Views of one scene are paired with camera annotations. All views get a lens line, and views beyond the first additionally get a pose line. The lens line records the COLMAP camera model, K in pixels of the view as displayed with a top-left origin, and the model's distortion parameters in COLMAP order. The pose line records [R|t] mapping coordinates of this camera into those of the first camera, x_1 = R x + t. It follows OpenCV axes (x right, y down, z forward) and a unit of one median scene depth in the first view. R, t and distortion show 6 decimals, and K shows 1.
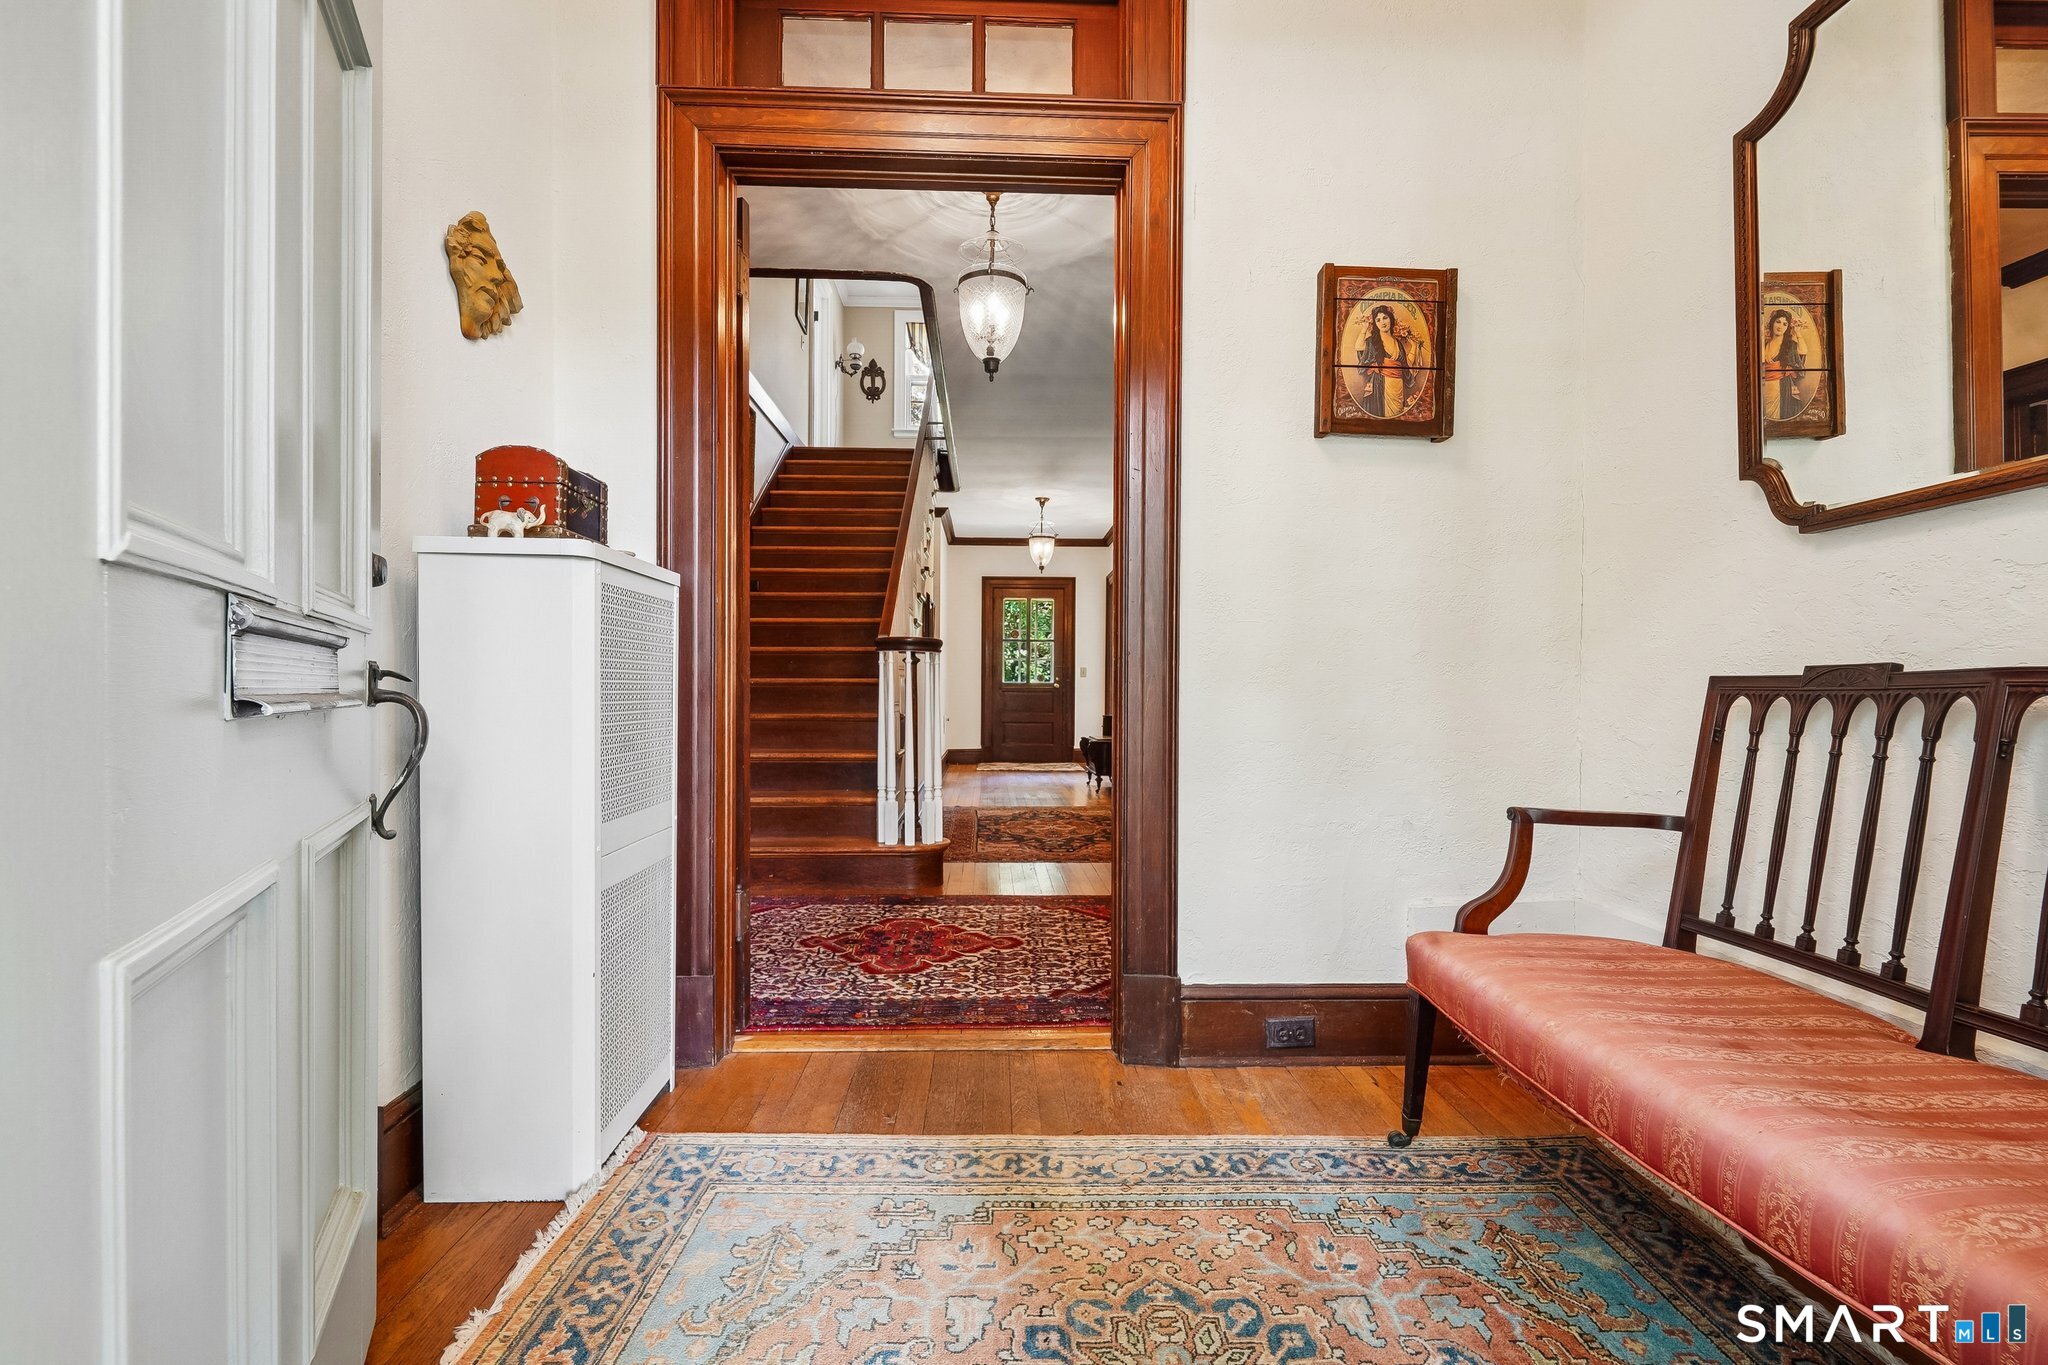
lens RADIAL K [[887.0, 0, 1017.2], [0, 887.0, 683.7], [0, 0, 1]] dist [-0.000363, -0.000001]
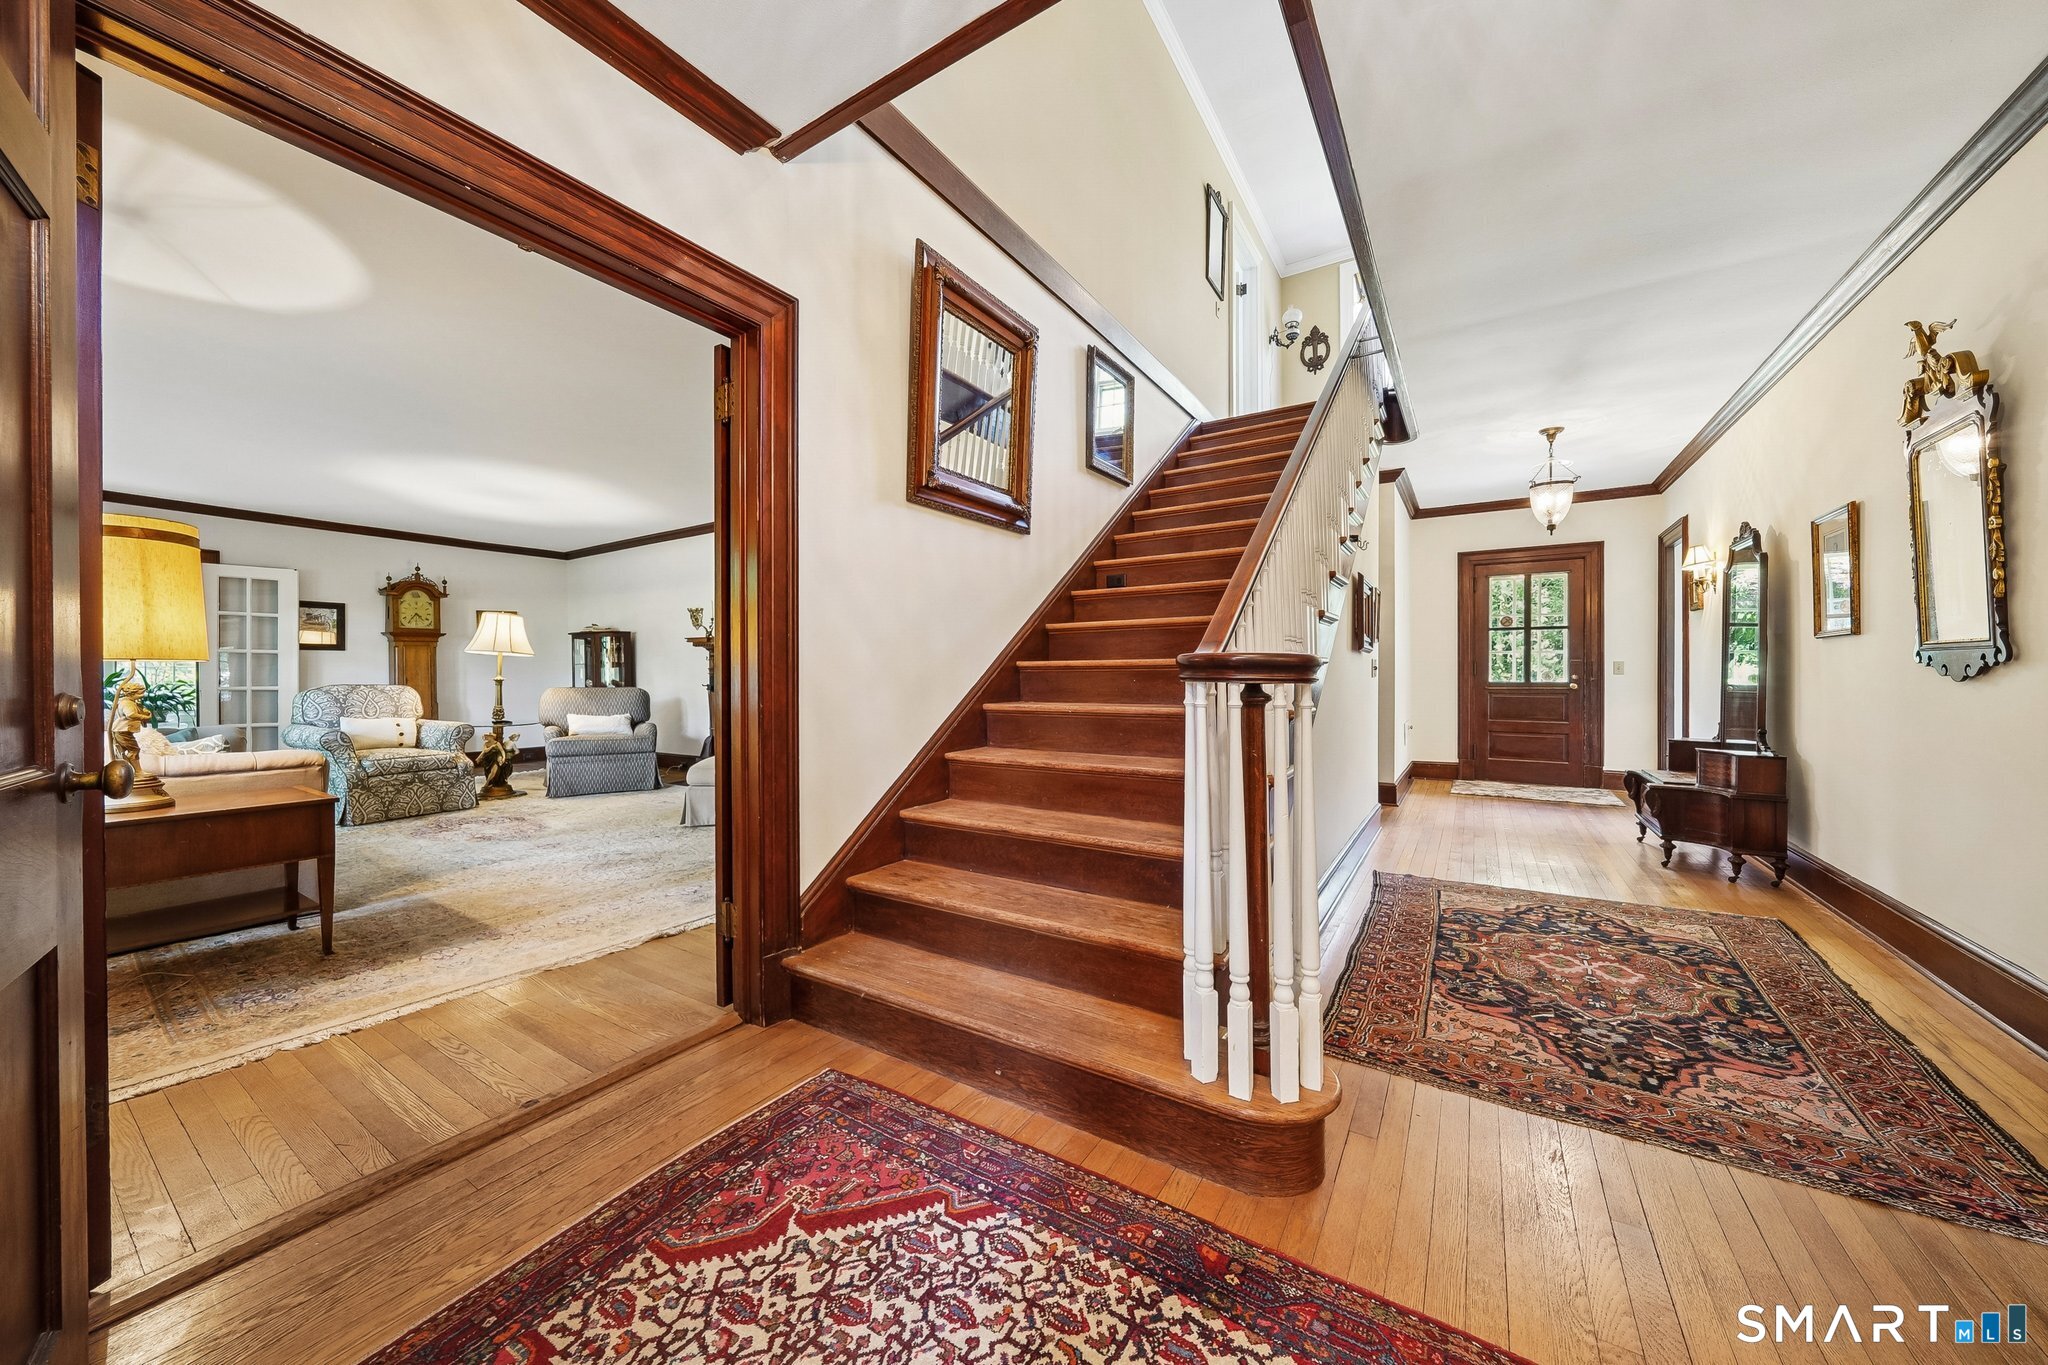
lens RADIAL K [[712.8, 0, 1021.4], [0, 712.8, 666.7], [0, 0, 1]] dist [-0.001827, -0.000228]
pose [[0.823931, -0.008860, -0.566622, 0.000071], [0.008146, 0.999960, -0.003791, -0.021715], [0.566632, -0.001492, 0.823969, 0.297127]]
